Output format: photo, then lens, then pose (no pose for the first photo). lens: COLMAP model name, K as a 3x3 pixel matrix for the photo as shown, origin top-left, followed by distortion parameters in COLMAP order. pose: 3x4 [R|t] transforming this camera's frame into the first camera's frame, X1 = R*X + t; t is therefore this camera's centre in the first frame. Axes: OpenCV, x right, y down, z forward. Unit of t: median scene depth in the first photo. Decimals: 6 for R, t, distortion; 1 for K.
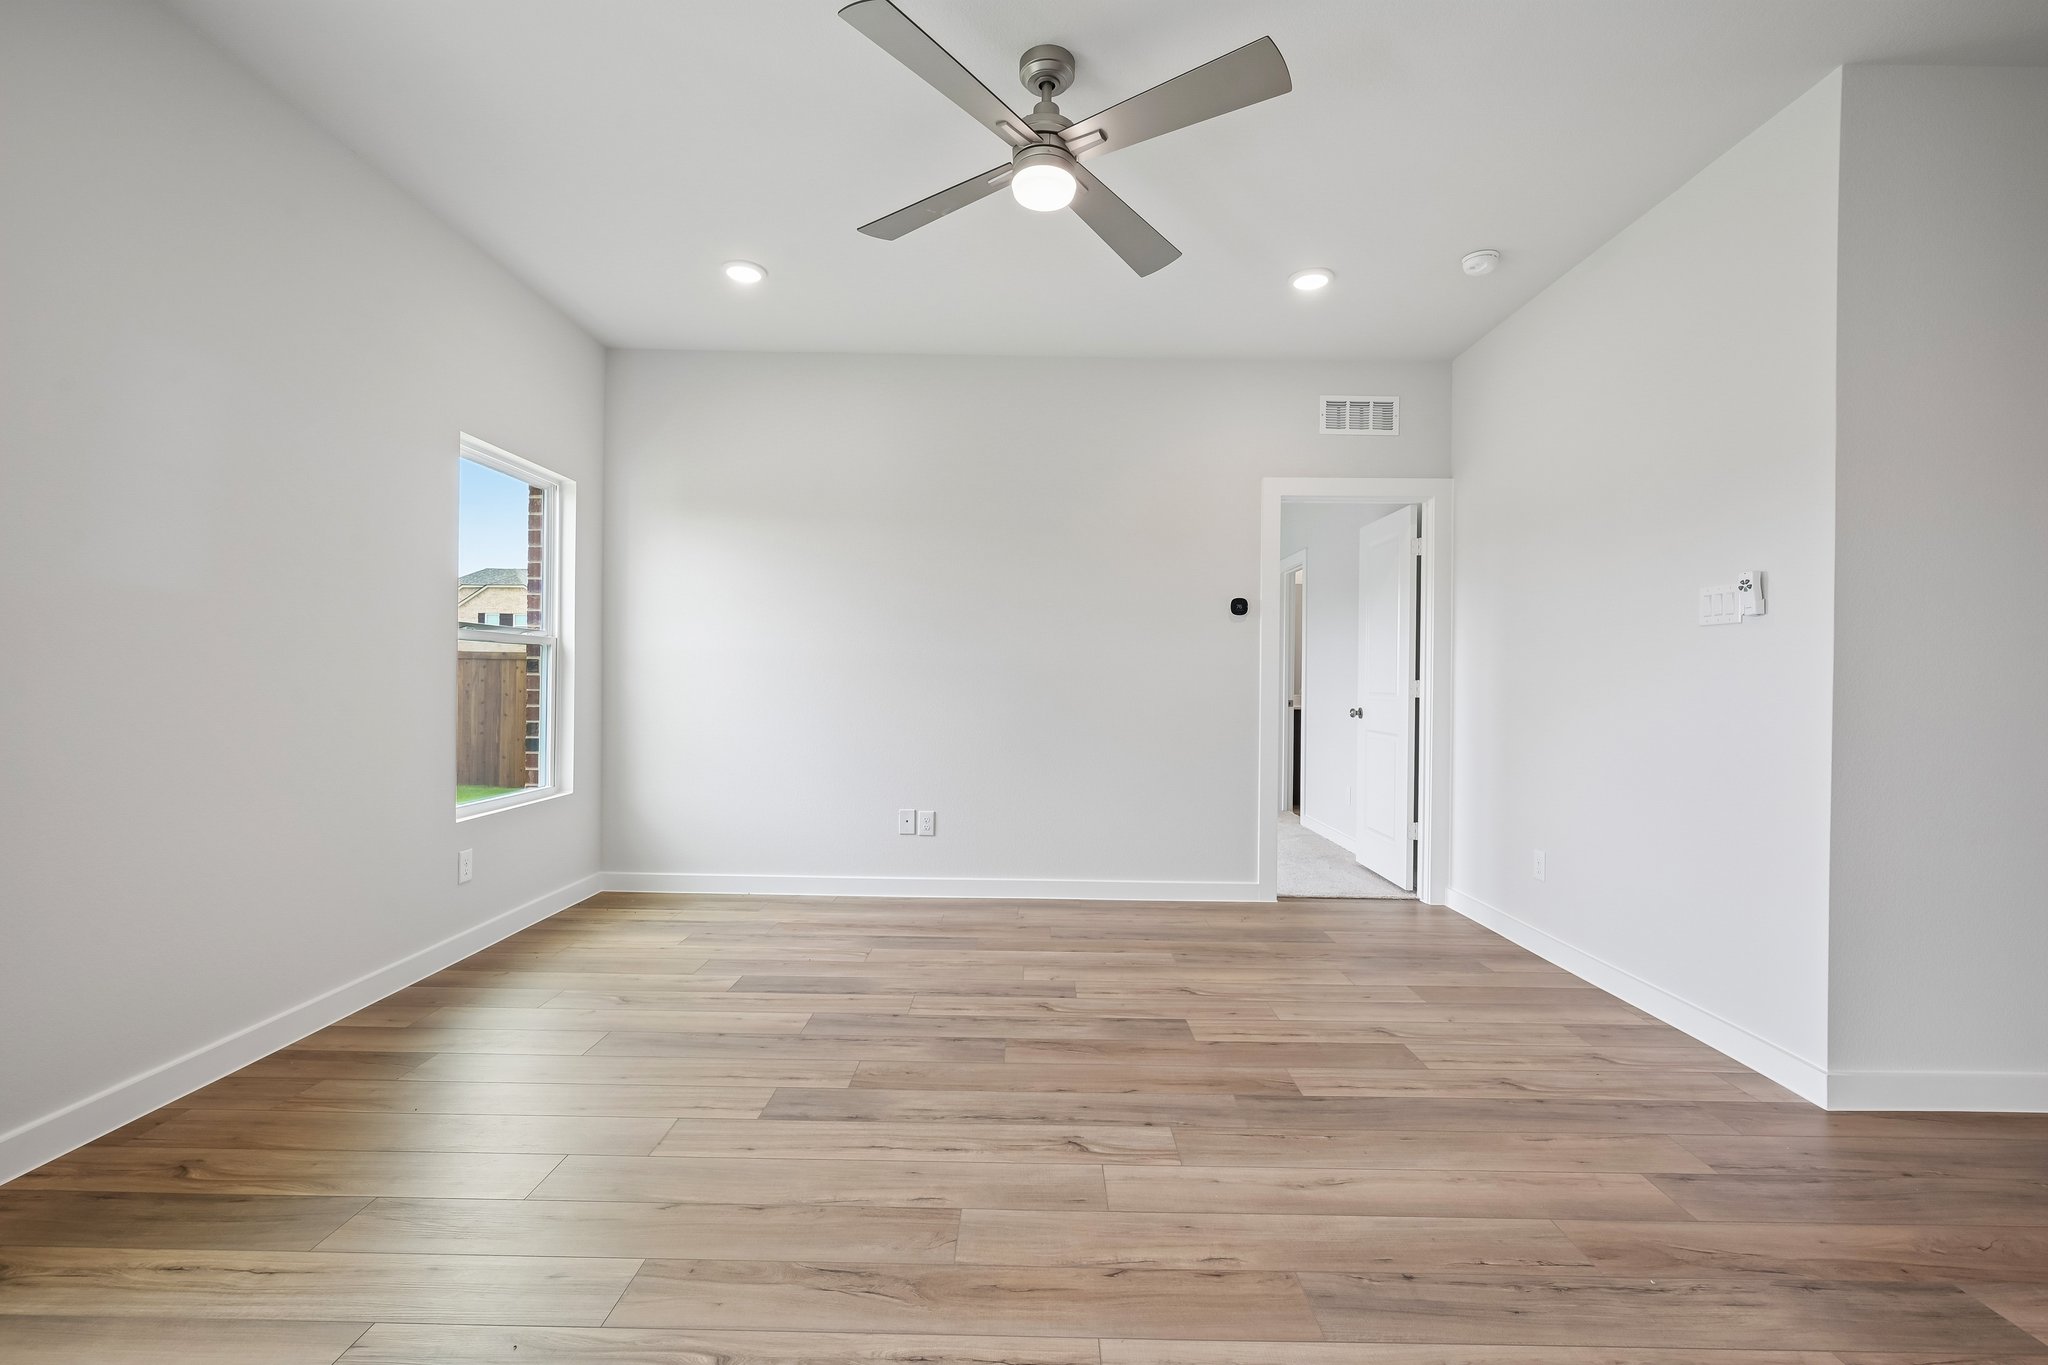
lens RADIAL K [[898.2, 0, 1027.9], [0, 898.2, 682.8], [0, 0, 1]] dist [-0.001964, -0.000365]
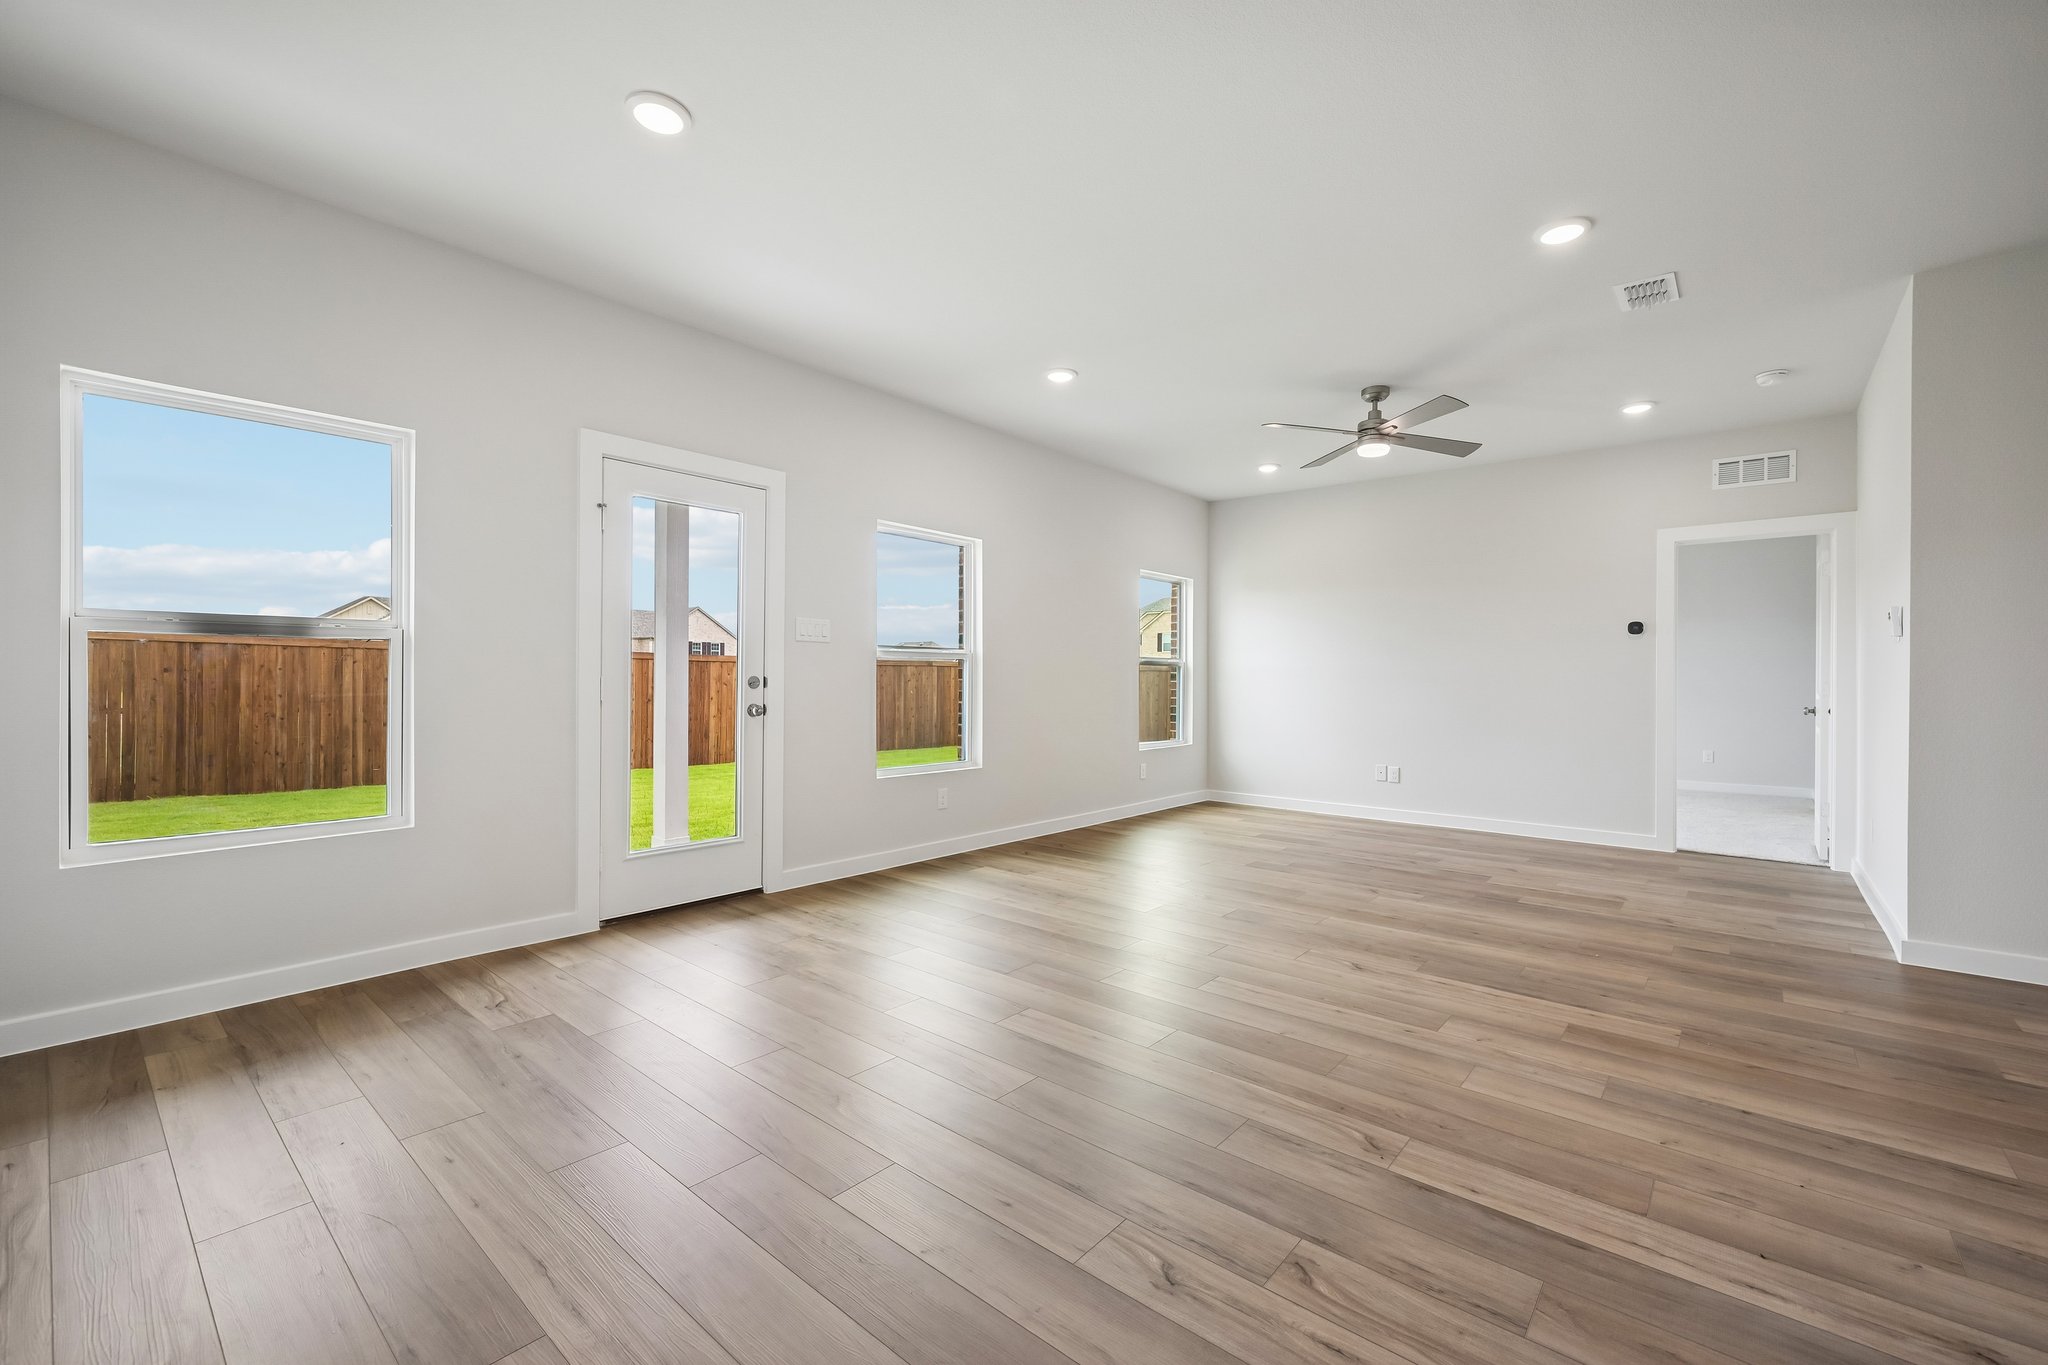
lens RADIAL K [[845.1, 0, 1029.3], [0, 845.1, 681.1], [0, 0, 1]] dist [-0.000992, -0.000400]
pose [[0.764018, -0.005761, -0.645169, 0.496408], [0.000798, 0.999968, -0.007984, 0.005514], [0.645195, 0.005585, 0.763998, -0.760123]]
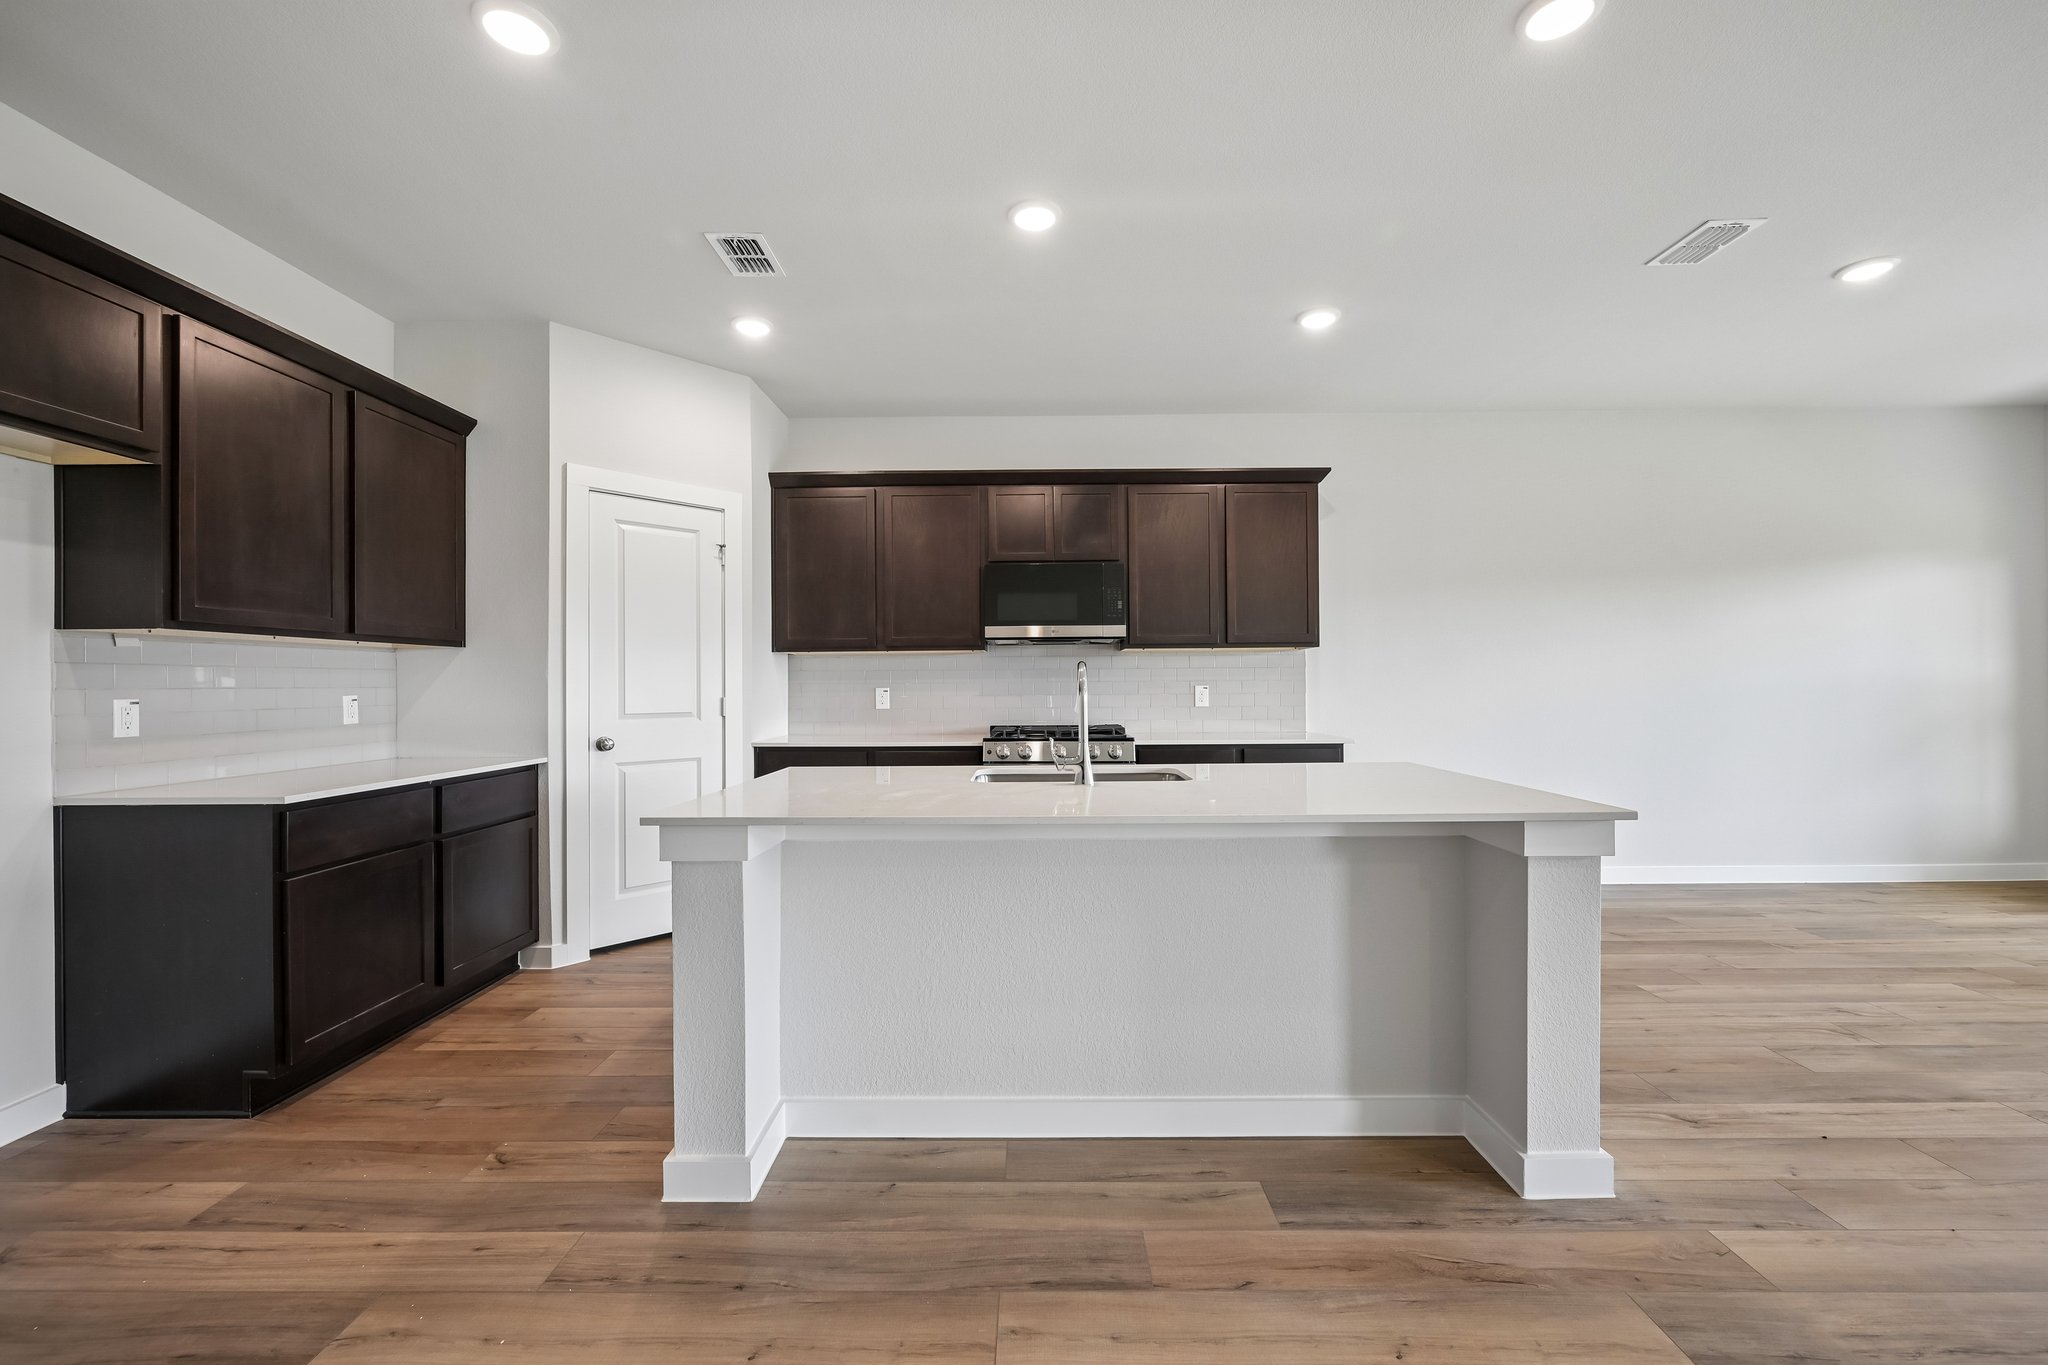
lens RADIAL K [[828.8, 0, 1027.2], [0, 828.8, 681.2], [0, 0, 1]] dist [-0.001245, -0.000168]
pose [[-0.999985, -0.003256, 0.004493, 1.136252], [-0.003266, 0.999992, -0.002272, -0.015848], [-0.004485, -0.002287, -0.999987, 0.566921]]
